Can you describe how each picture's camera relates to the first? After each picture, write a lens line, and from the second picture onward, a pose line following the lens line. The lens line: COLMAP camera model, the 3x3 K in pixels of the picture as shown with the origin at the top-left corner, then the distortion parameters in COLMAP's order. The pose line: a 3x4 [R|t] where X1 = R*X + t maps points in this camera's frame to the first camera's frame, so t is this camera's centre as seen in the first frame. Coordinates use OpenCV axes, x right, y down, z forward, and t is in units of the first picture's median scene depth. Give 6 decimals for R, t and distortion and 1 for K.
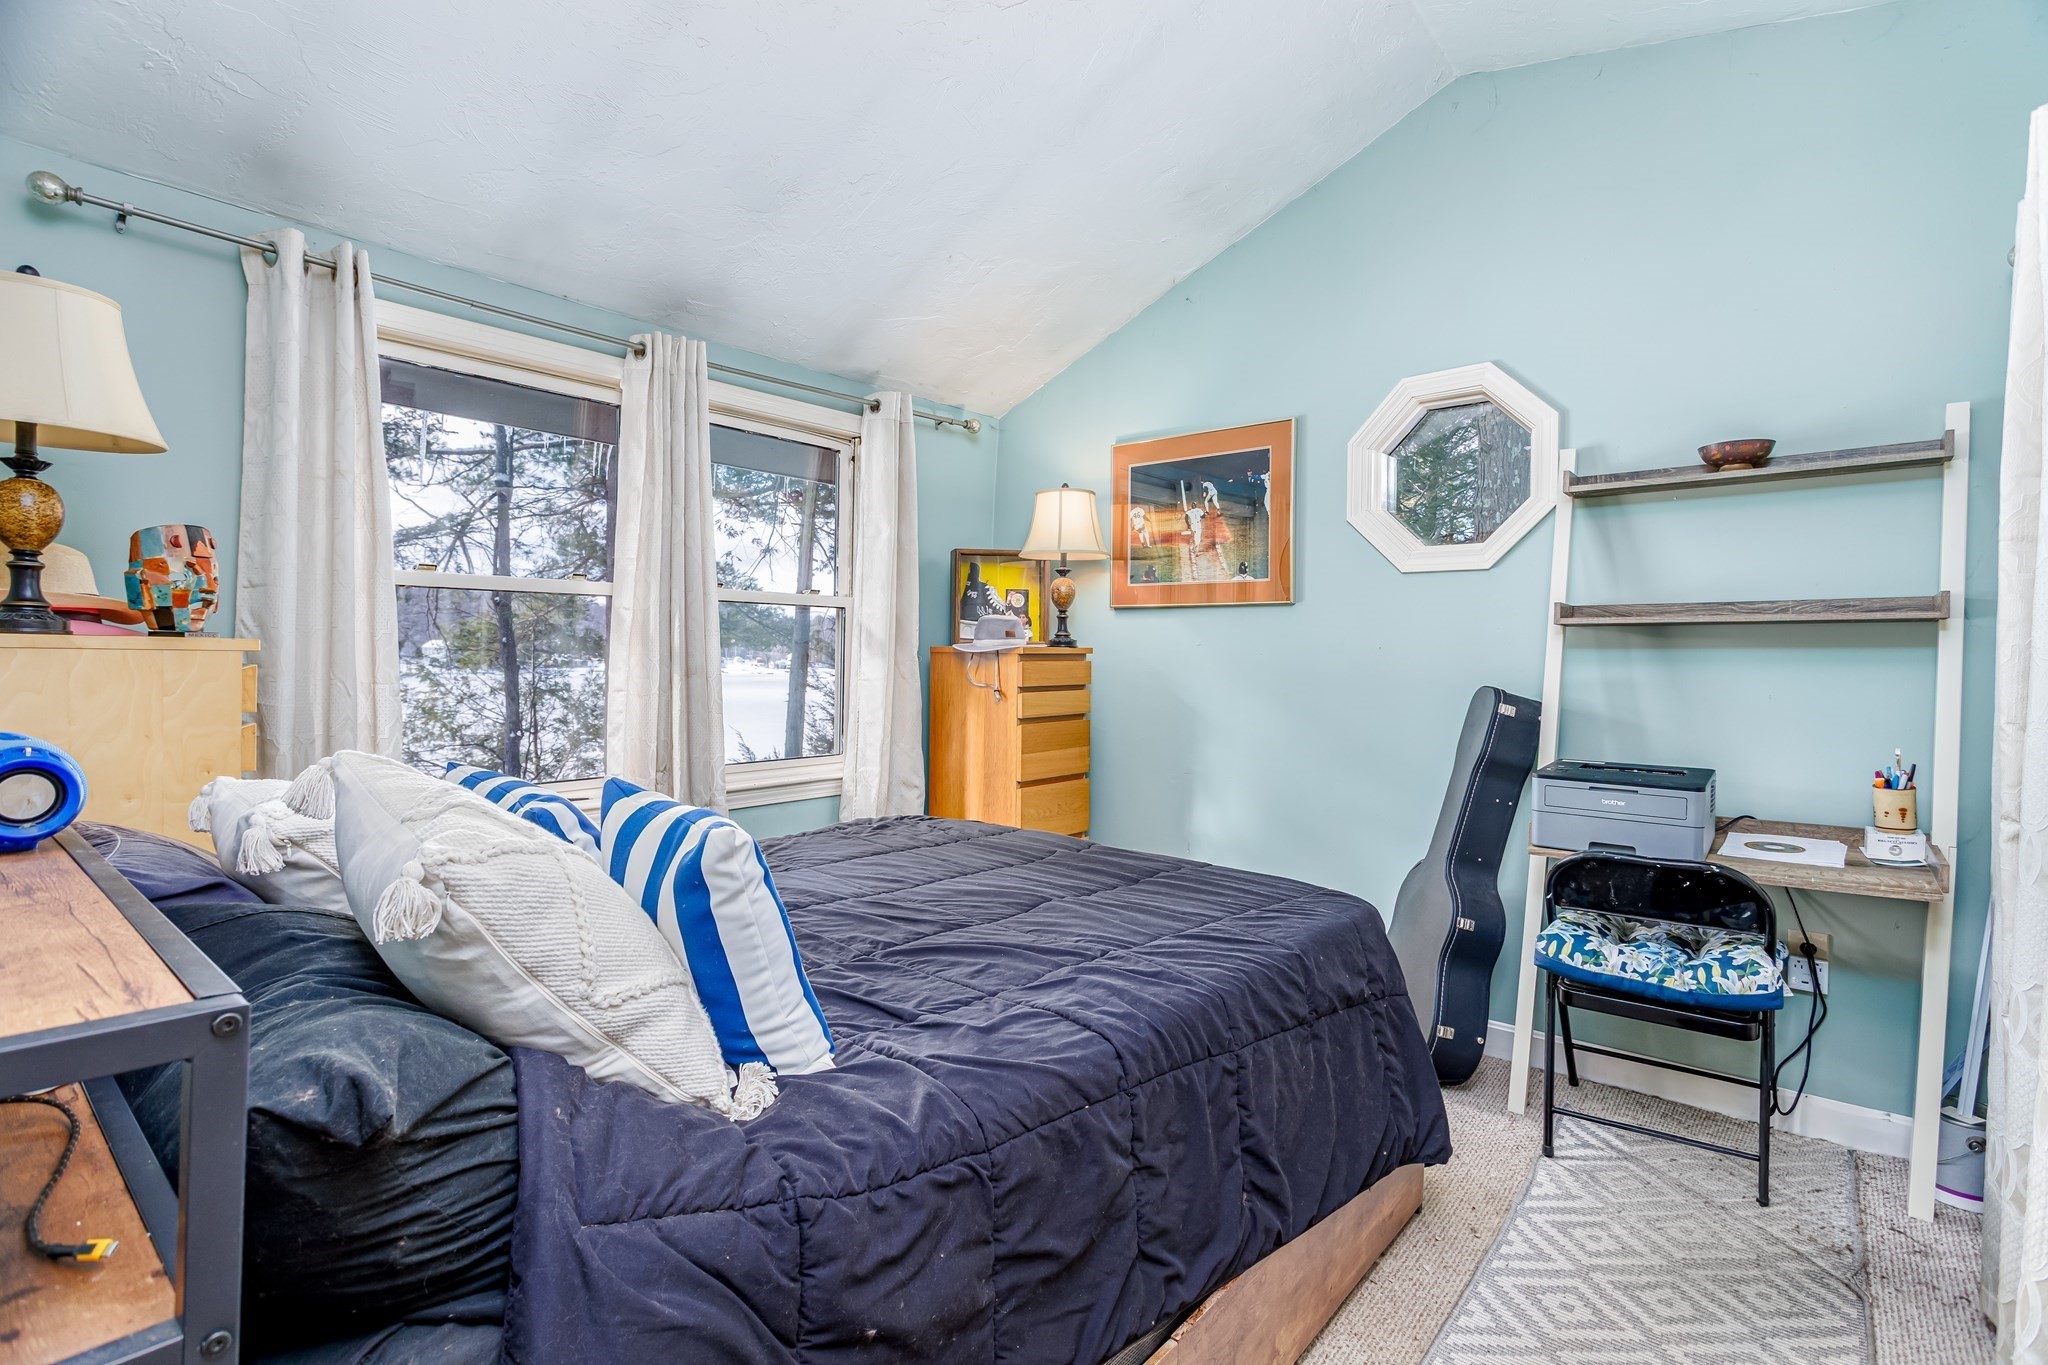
lens RADIAL K [[962.8, 0, 1023.5], [0, 962.8, 675.2], [0, 0, 1]] dist [-0.001373, 0.001131]
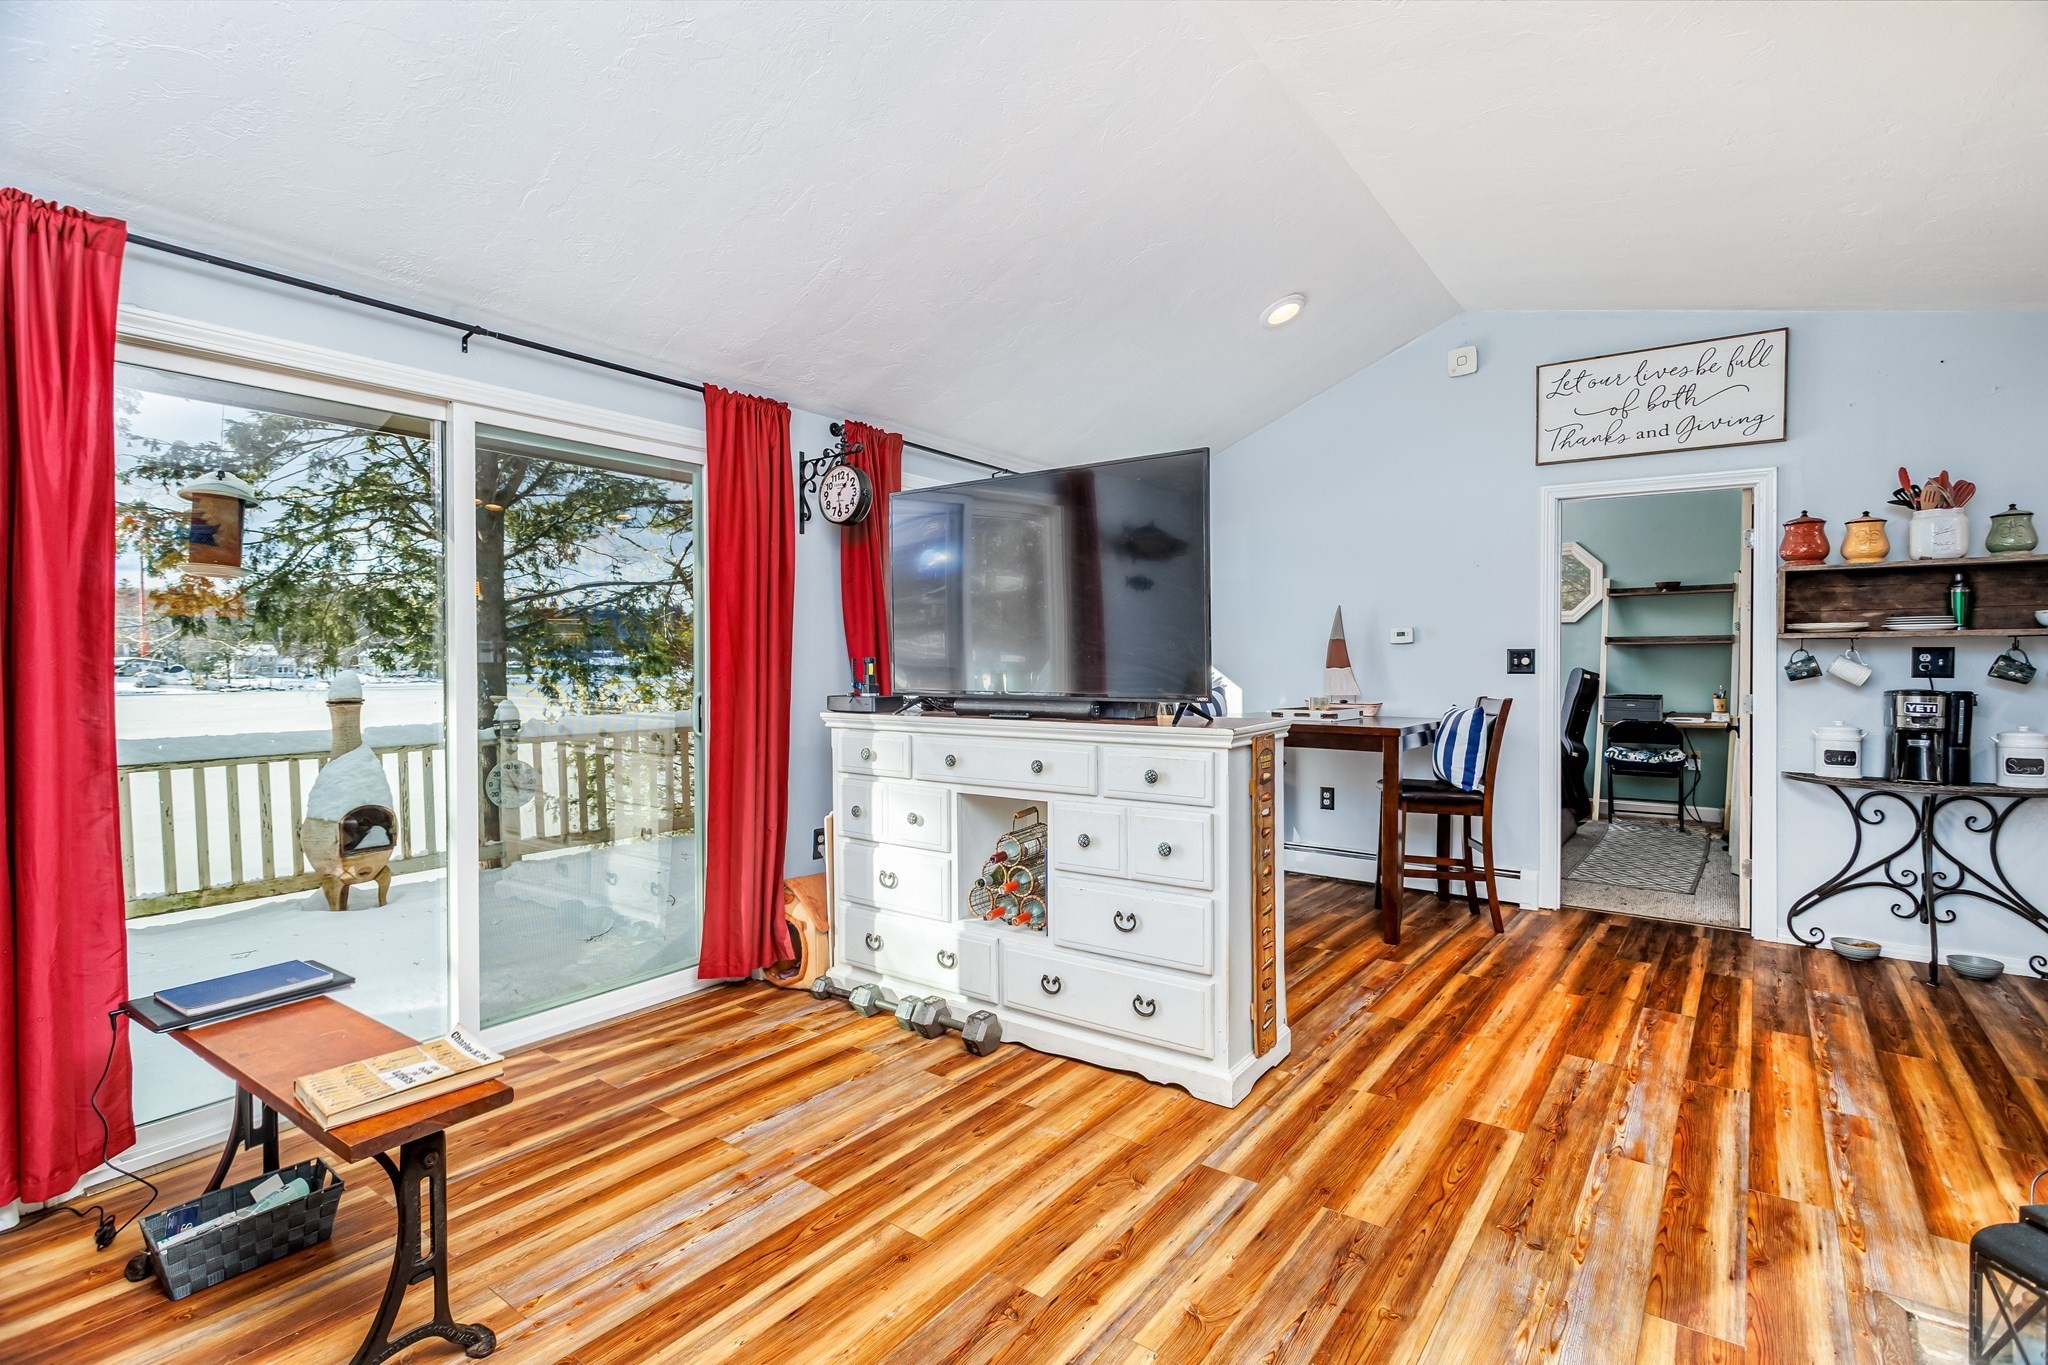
lens RADIAL K [[962.8, 0, 1037.9], [0, 962.8, 664.7], [0, 0, 1]] dist [-0.001373, 0.001131]
pose [[0.998088, -0.008925, 0.061169, -1.350277], [0.009861, 0.999839, -0.015010, 0.032145], [-0.061025, 0.015585, 0.998015, -1.798792]]
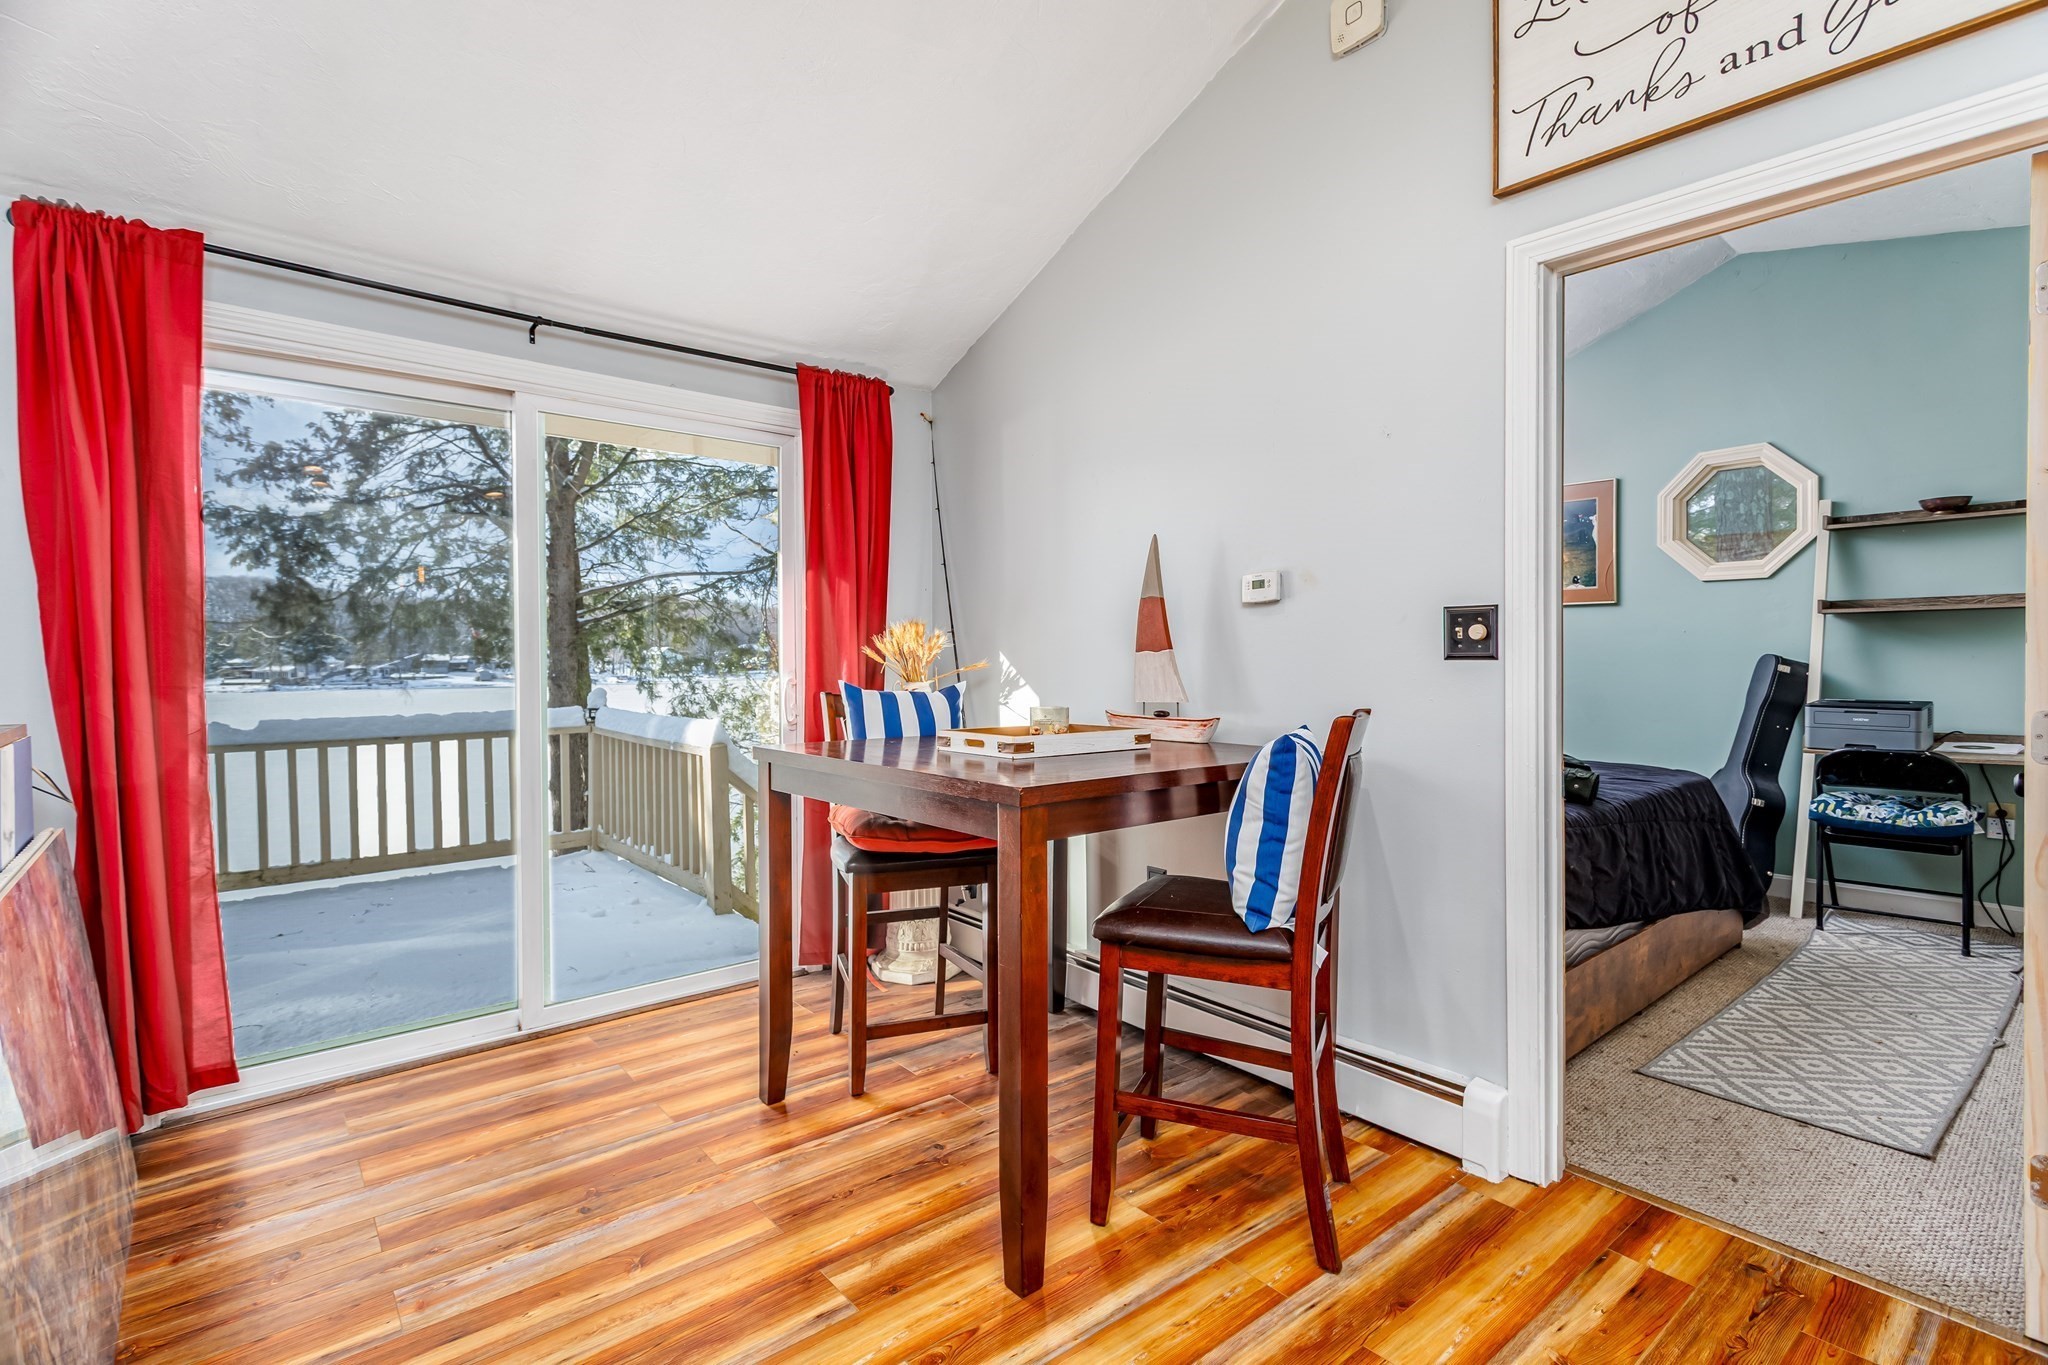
lens RADIAL K [[962.8, 0, 1024.1], [0, 962.8, 666.1], [0, 0, 1]] dist [-0.001373, 0.001131]
pose [[0.984412, -0.011552, -0.175501, -0.502378], [0.009669, 0.999886, -0.011578, 0.042888], [0.175615, 0.009700, 0.984411, -0.866666]]
